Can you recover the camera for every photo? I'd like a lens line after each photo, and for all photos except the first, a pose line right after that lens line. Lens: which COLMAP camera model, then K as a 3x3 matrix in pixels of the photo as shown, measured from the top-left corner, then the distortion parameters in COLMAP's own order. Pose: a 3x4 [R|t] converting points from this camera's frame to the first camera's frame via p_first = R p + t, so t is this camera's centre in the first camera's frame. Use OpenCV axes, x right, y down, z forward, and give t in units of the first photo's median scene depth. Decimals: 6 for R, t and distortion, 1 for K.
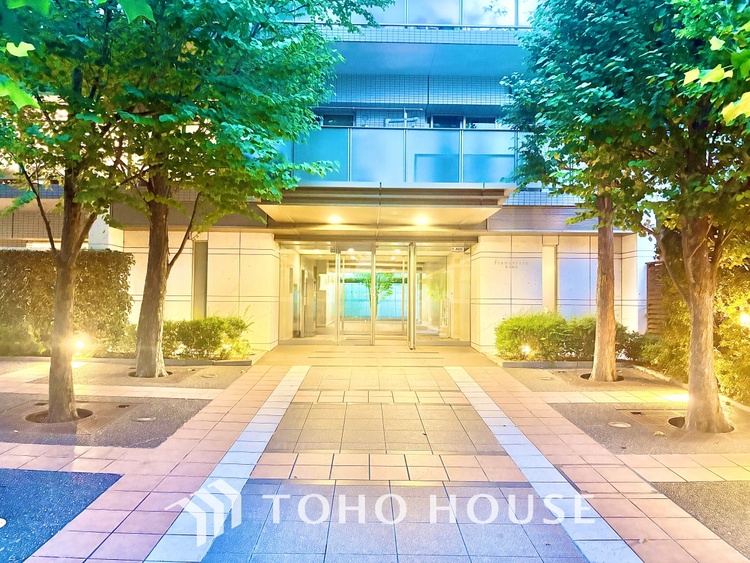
lens RADIAL K [[568.6, 0, 375.0], [0, 568.6, 281.5], [0, 0, 1]] dist [-0.000628, -0.001237]
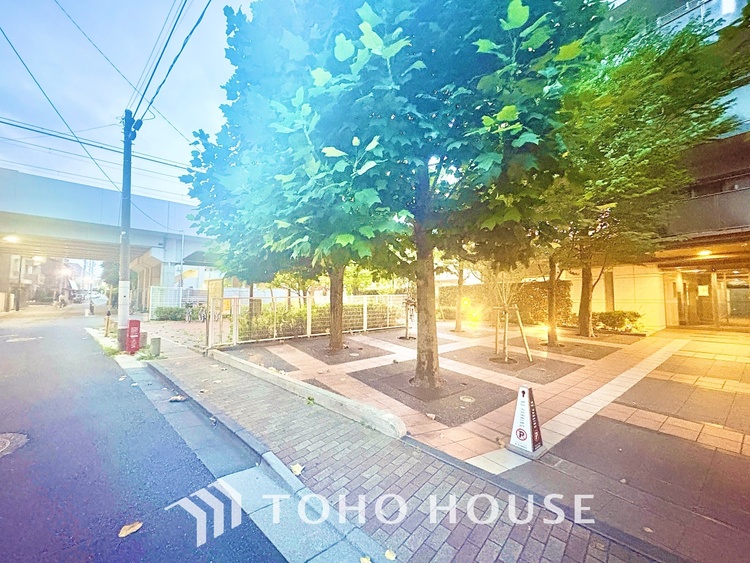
lens RADIAL K [[304.9, 0, 375.0], [0, 304.9, 281.5], [0, 0, 1]] dist [-0.001539, -0.000223]
pose [[0.582223, -0.054012, -0.811233, 0.089436], [0.030085, 0.998539, -0.044890, -0.017587], [0.812472, 0.001730, 0.582997, -0.322067]]
